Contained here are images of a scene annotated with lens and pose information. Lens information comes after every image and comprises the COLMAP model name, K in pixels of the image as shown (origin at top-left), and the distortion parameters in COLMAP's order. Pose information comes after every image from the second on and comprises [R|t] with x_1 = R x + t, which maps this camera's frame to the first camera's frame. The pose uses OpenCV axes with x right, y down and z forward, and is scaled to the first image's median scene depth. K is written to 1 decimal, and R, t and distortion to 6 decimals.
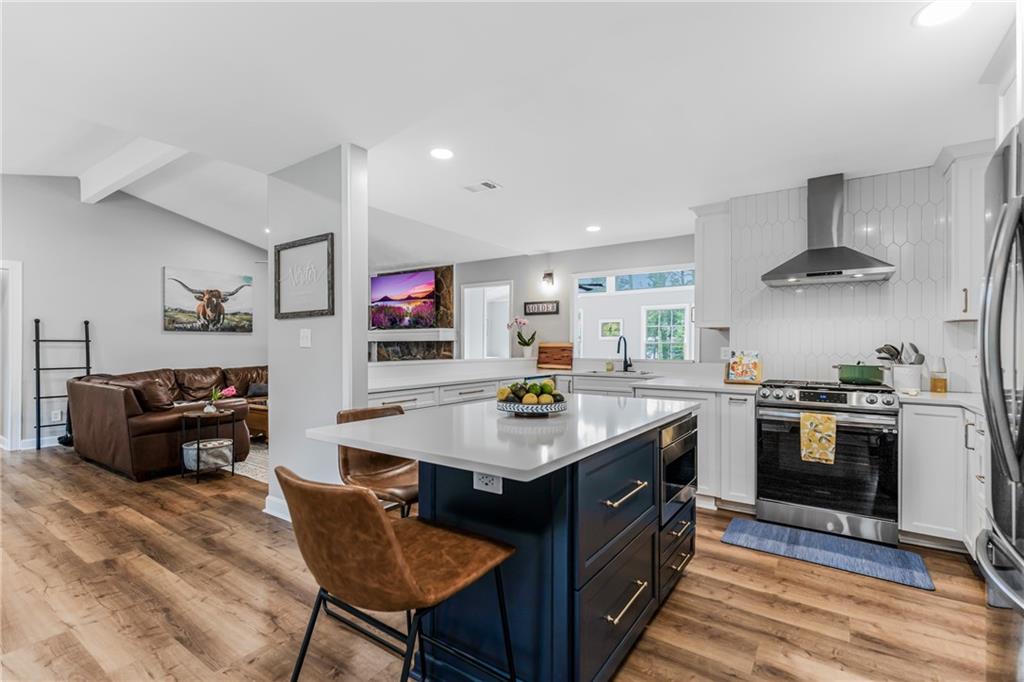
lens RADIAL K [[475.3, 0, 504.0], [0, 475.3, 342.9], [0, 0, 1]] dist [0.012697, -0.005129]
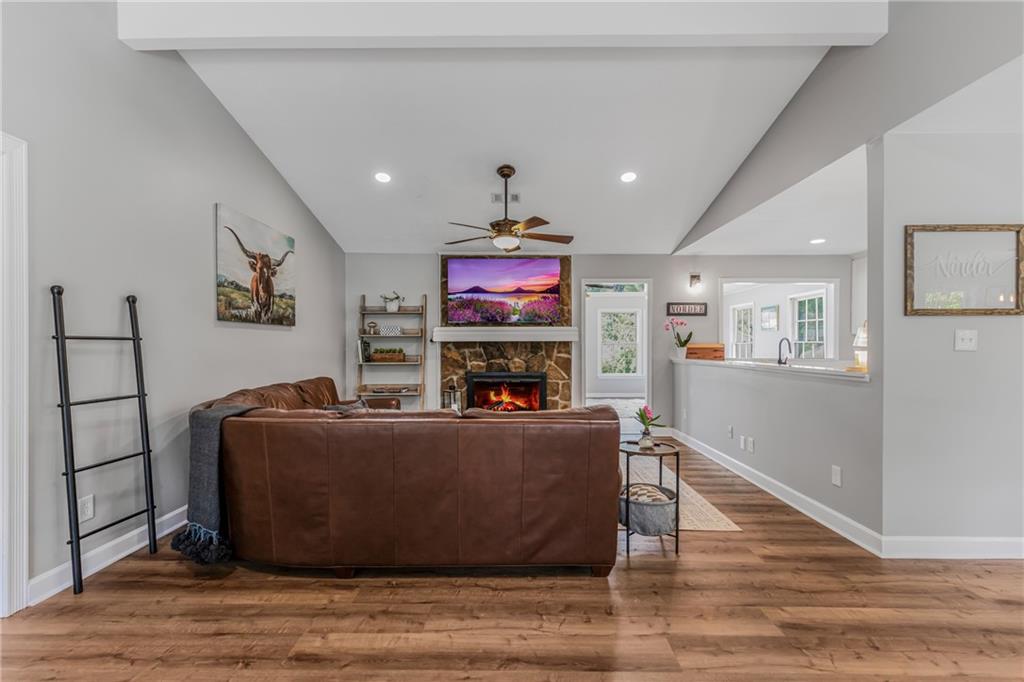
lens RADIAL K [[475.3, 0, 515.3], [0, 475.3, 345.0], [0, 0, 1]] dist [0.012697, -0.005129]
pose [[0.819451, -0.000449, 0.573149, -0.836359], [-0.002271, 0.999989, 0.004031, -0.000904], [-0.573145, -0.004605, 0.819441, 0.401540]]
